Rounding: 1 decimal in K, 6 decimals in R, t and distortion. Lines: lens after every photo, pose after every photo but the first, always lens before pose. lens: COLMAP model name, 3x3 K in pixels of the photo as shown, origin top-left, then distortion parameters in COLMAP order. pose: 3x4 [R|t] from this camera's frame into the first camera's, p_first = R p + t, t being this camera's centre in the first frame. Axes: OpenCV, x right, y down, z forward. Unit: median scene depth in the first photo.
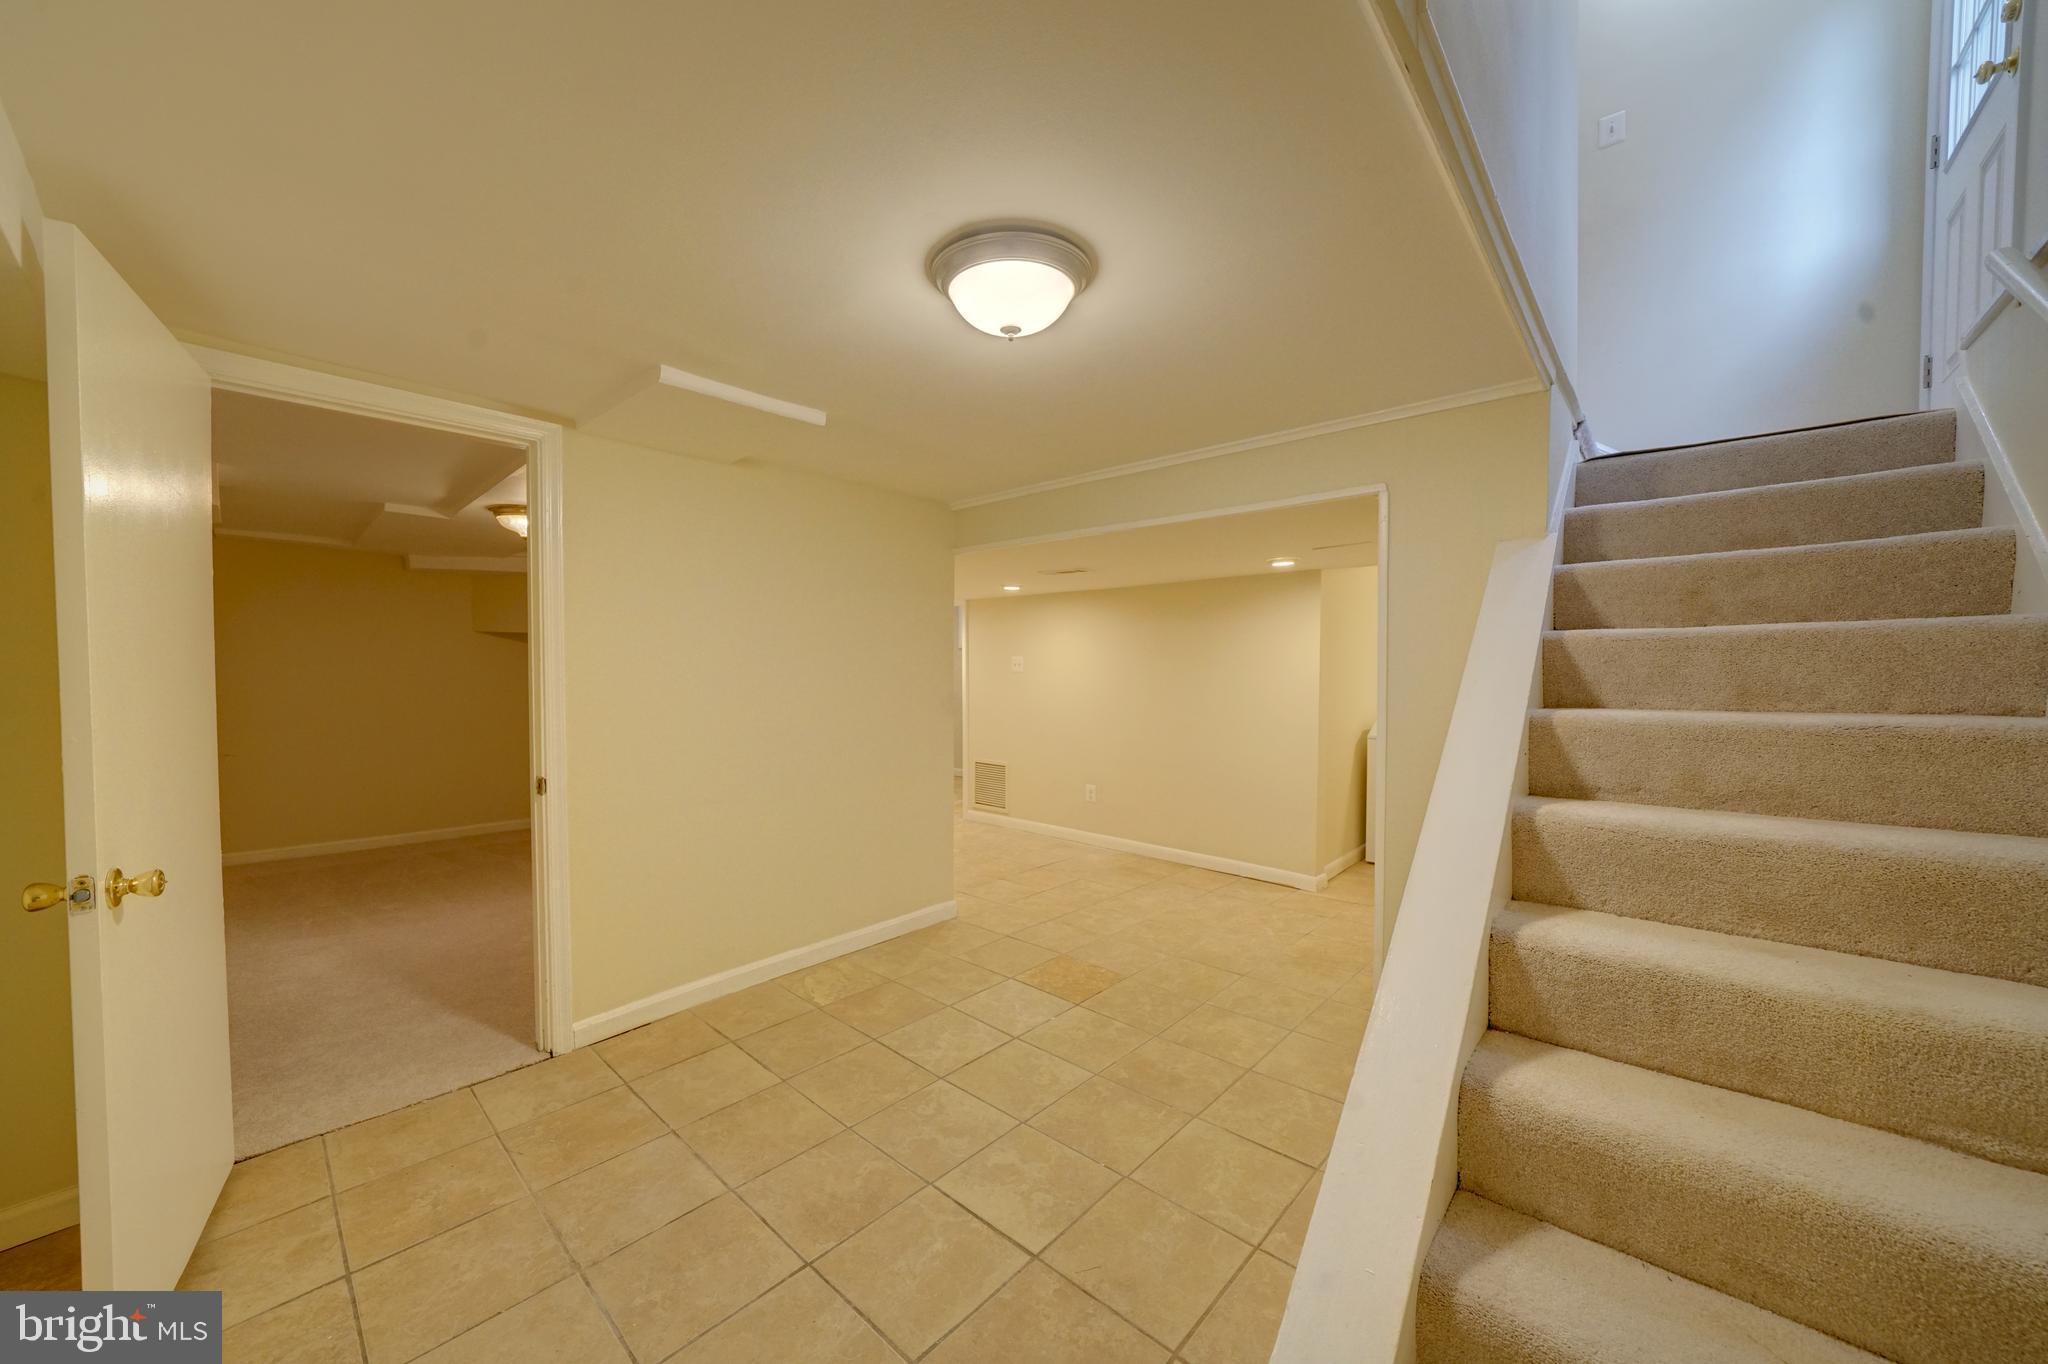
lens RADIAL K [[743.6, 0, 1012.4], [0, 743.6, 679.6], [0, 0, 1]] dist [-0.008134, -0.000538]
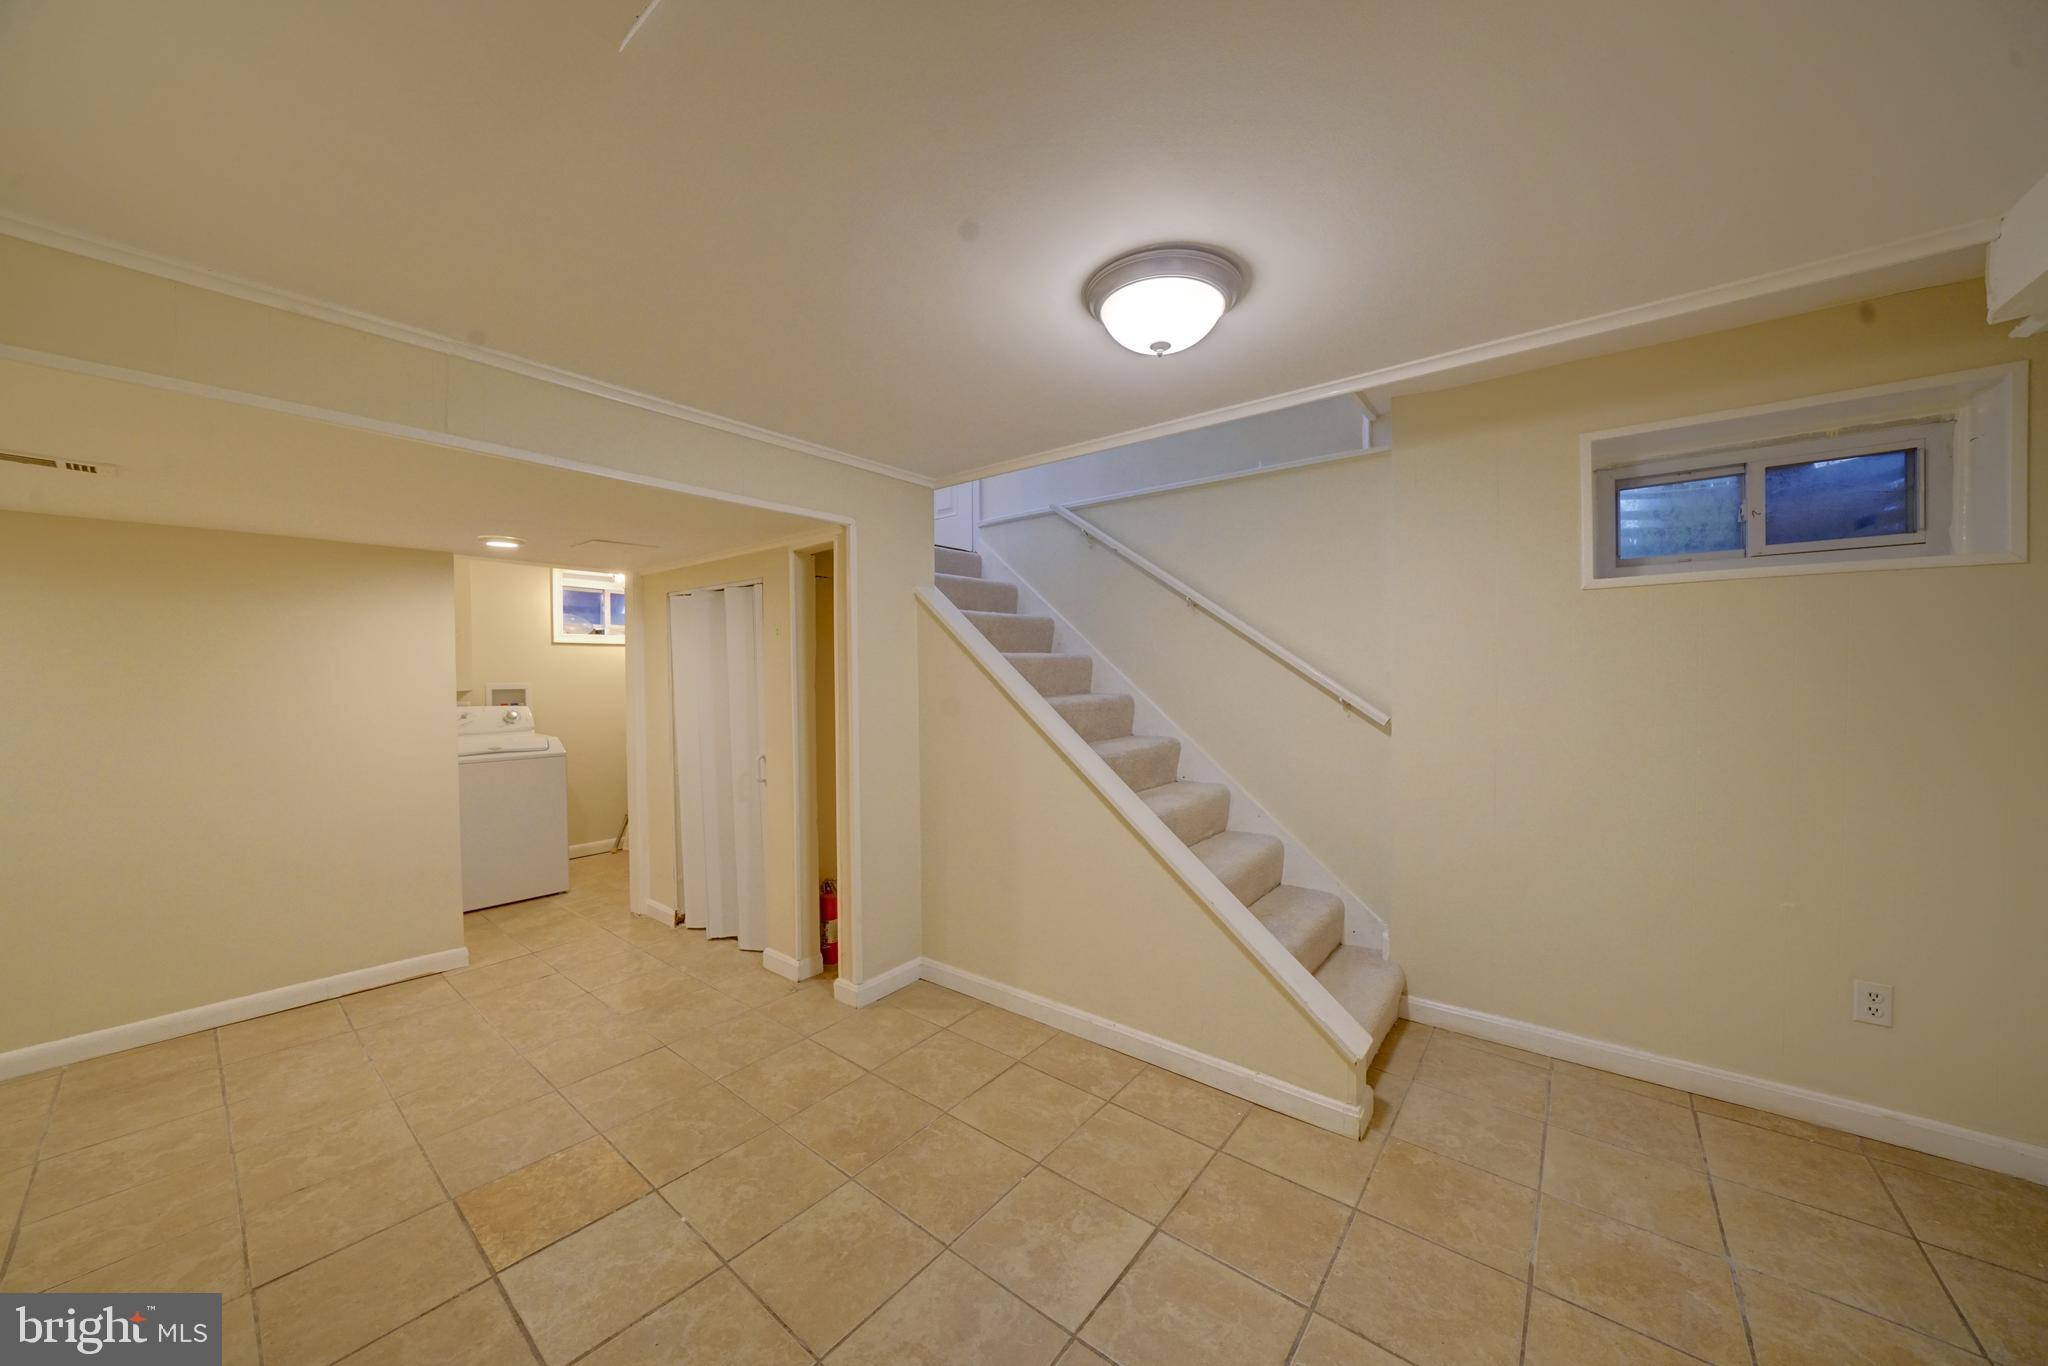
lens RADIAL K [[707.3, 0, 1008.3], [0, 707.3, 686.0], [0, 0, 1]] dist [-0.018534, 0.001331]
pose [[-0.054895, -0.014409, 0.998388, -0.531136], [0.020406, 0.999671, 0.015549, -0.011913], [-0.998284, 0.021227, -0.054583, 0.699179]]
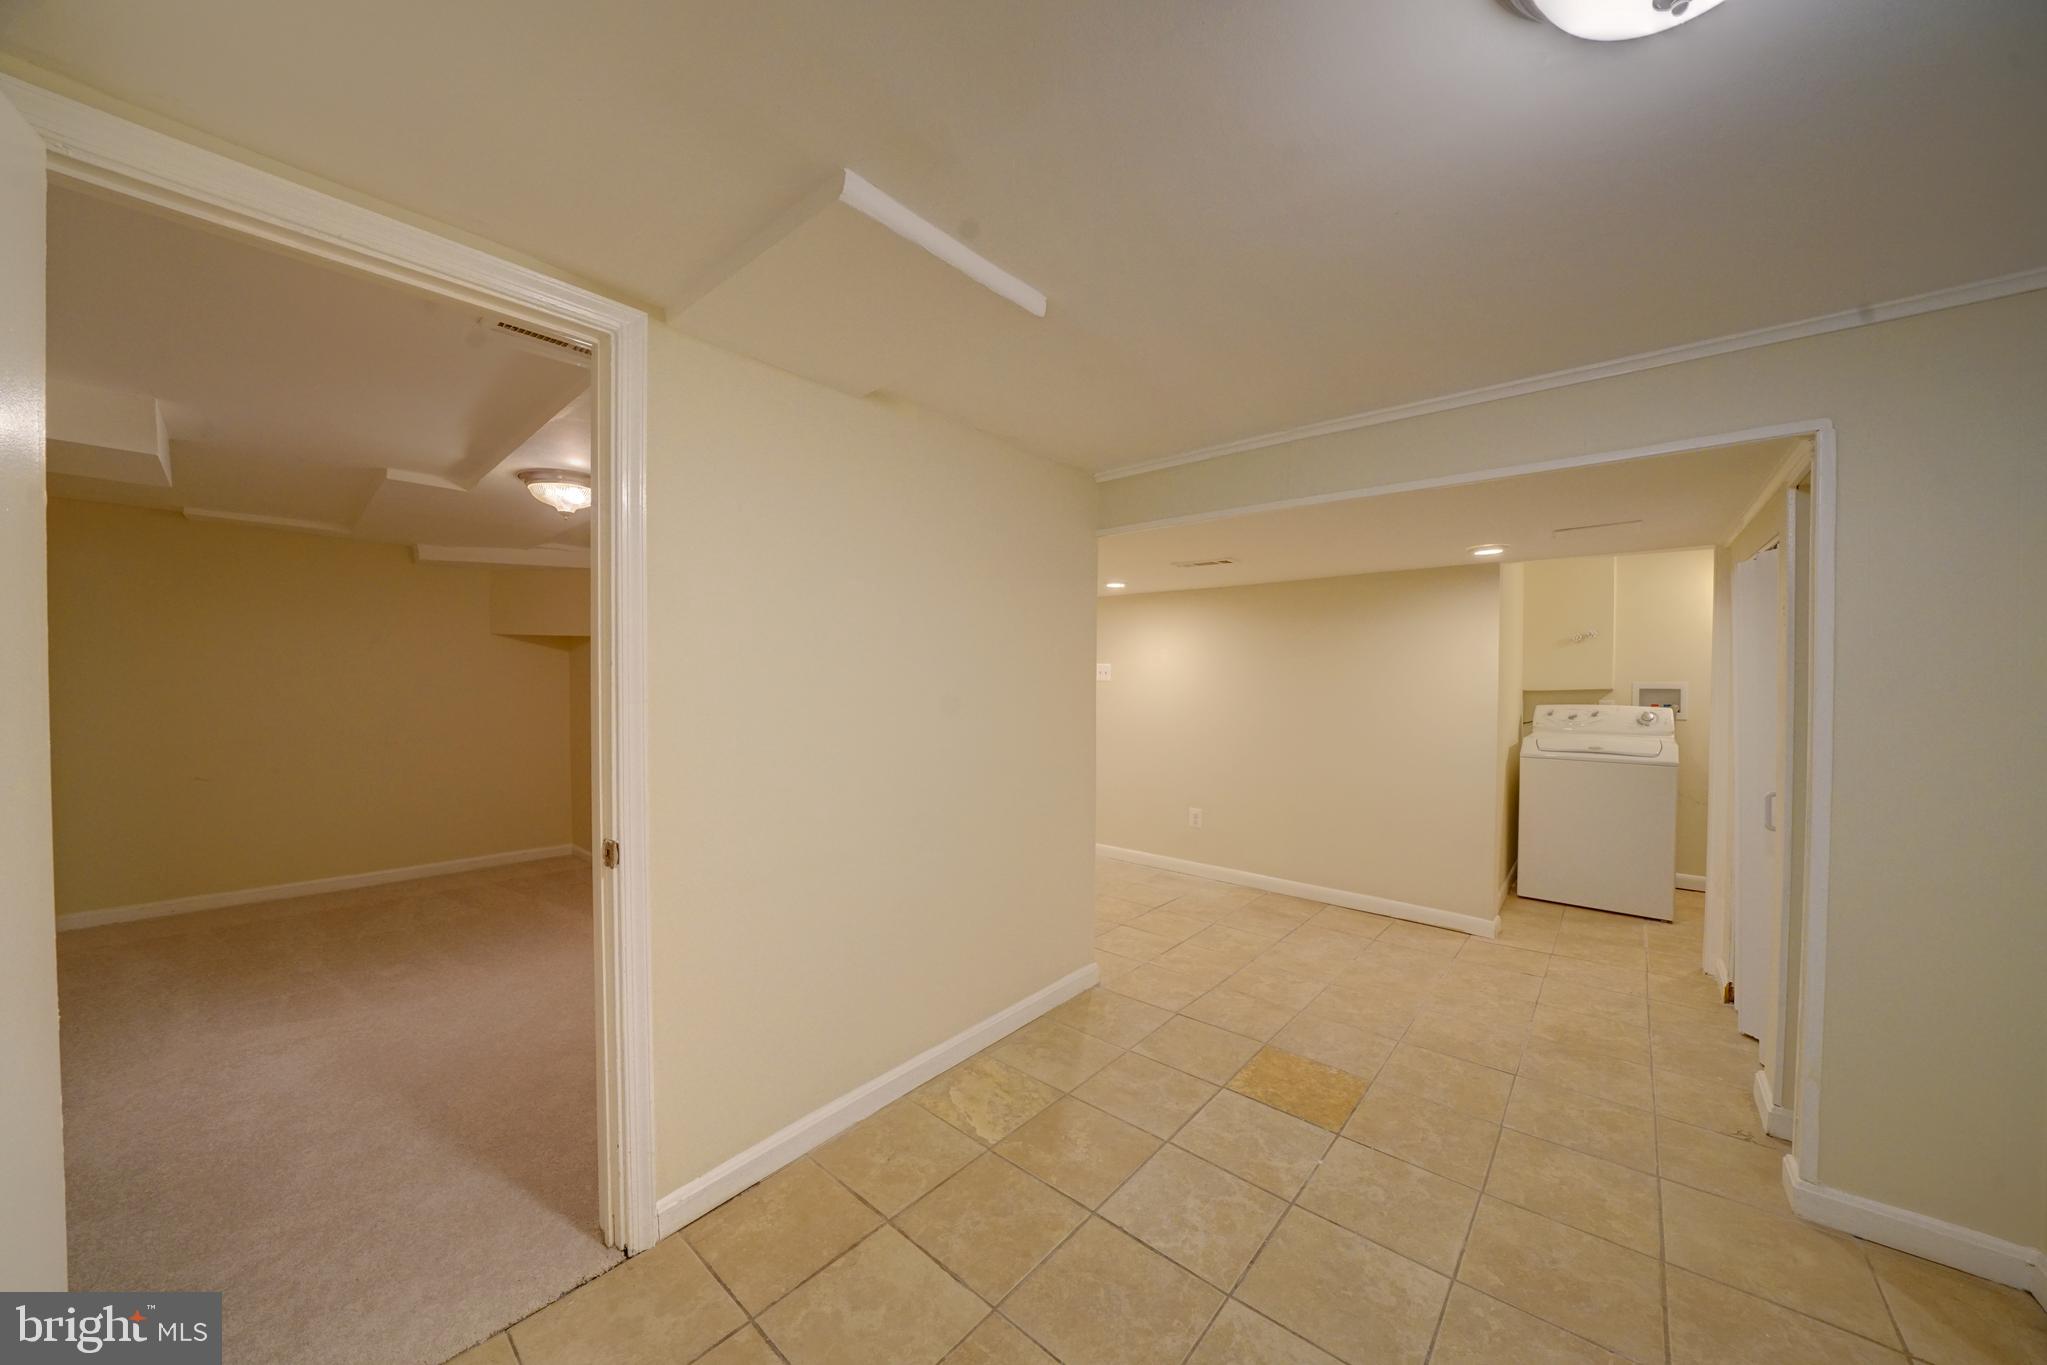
lens RADIAL K [[706.9, 0, 1015.8], [0, 706.9, 680.2], [0, 0, 1]] dist [-0.018534, 0.001331]
pose [[0.999709, 0.001021, 0.024085, -0.244555], [-0.000773, 0.999947, -0.010306, -0.004765], [-0.024094, 0.010284, 0.999657, 0.305190]]
